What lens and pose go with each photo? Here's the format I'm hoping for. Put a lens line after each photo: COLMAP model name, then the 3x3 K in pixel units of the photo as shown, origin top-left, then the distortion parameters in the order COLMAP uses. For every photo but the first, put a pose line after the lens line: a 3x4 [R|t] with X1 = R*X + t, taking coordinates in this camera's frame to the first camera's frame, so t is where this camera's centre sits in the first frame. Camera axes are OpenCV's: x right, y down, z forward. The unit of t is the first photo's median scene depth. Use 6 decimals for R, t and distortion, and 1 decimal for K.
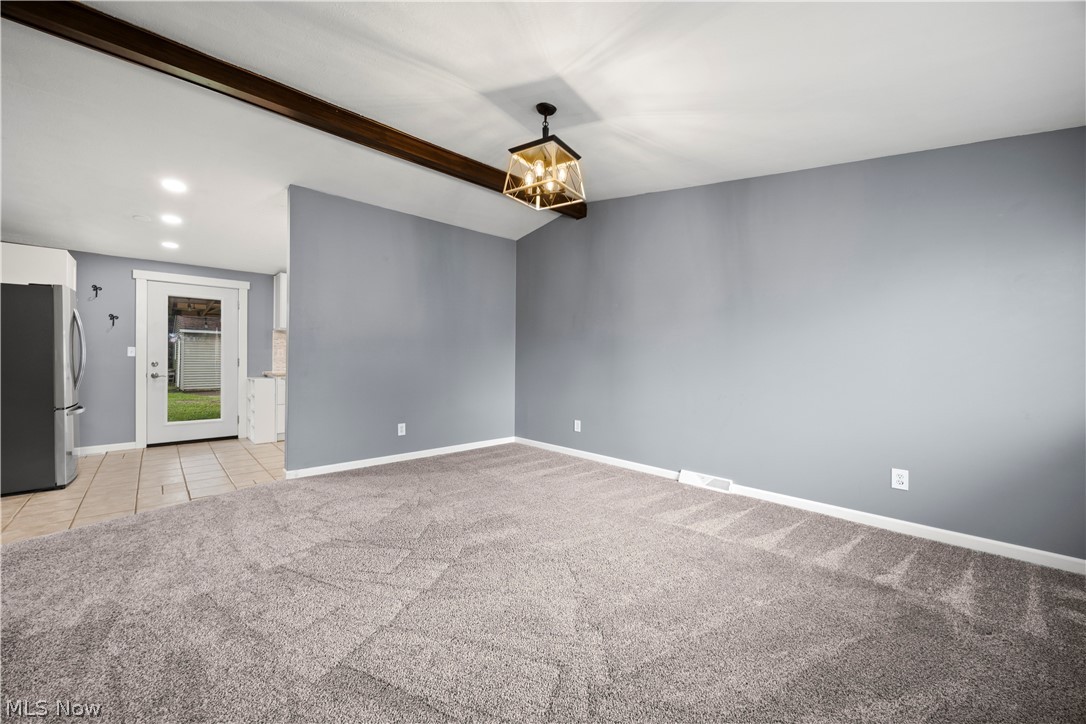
lens RADIAL K [[418.8, 0, 542.6], [0, 418.8, 359.4], [0, 0, 1]] dist [0.000345, 0.000028]
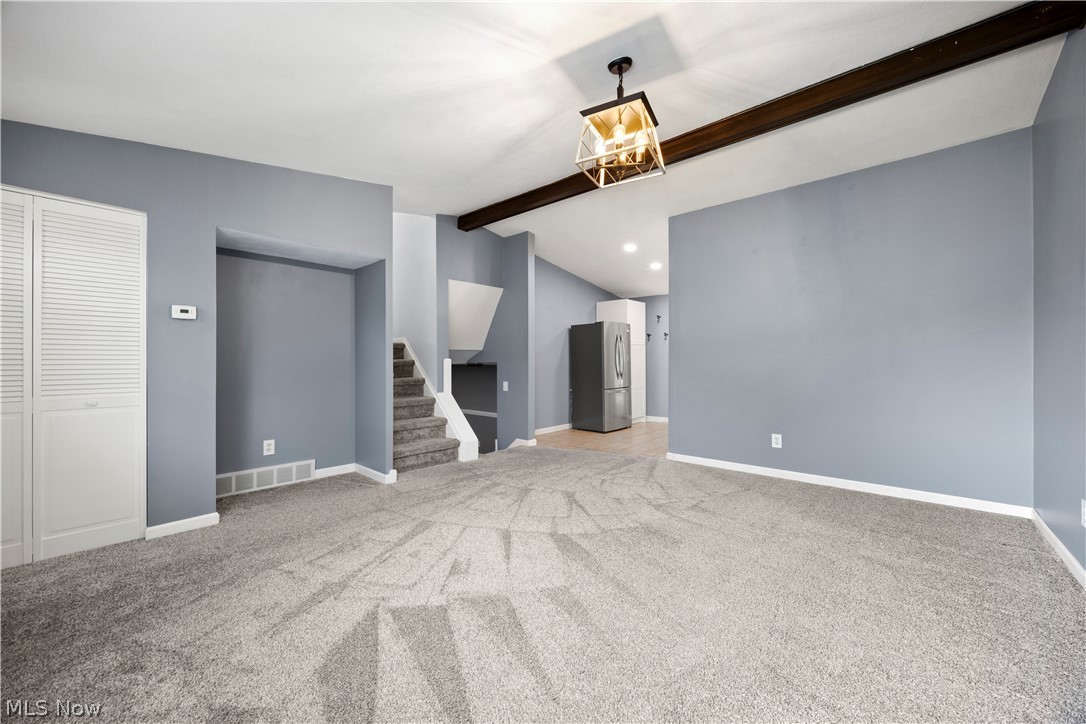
lens RADIAL K [[418.8, 0, 542.6], [0, 418.8, 359.4], [0, 0, 1]] dist [0.000345, 0.000028]
pose [[0.088395, -0.011042, -0.996024, 0.807129], [0.001126, 0.999939, -0.010985, 0.011761], [0.996085, -0.000151, 0.088402, 0.736640]]
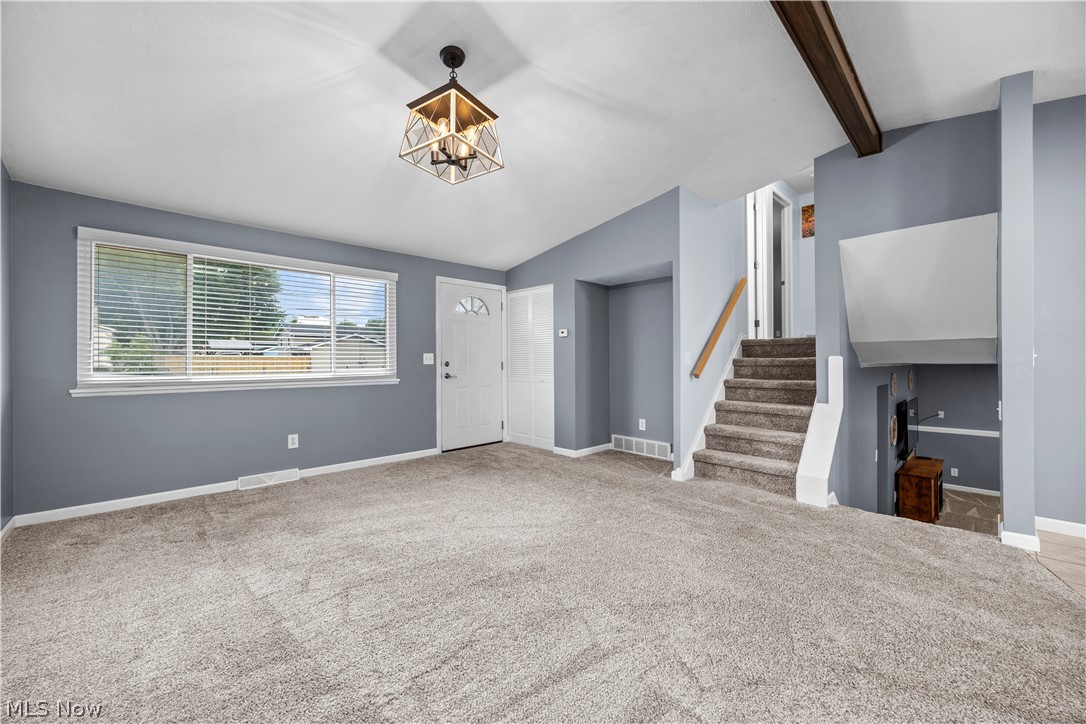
lens RADIAL K [[418.8, 0, 542.6], [0, 418.8, 359.4], [0, 0, 1]] dist [0.000345, 0.000028]
pose [[-0.999971, -0.005214, 0.005470, -0.172369], [-0.005231, 0.999981, -0.003209, 0.007350], [-0.005454, -0.003238, -0.999980, 1.756404]]
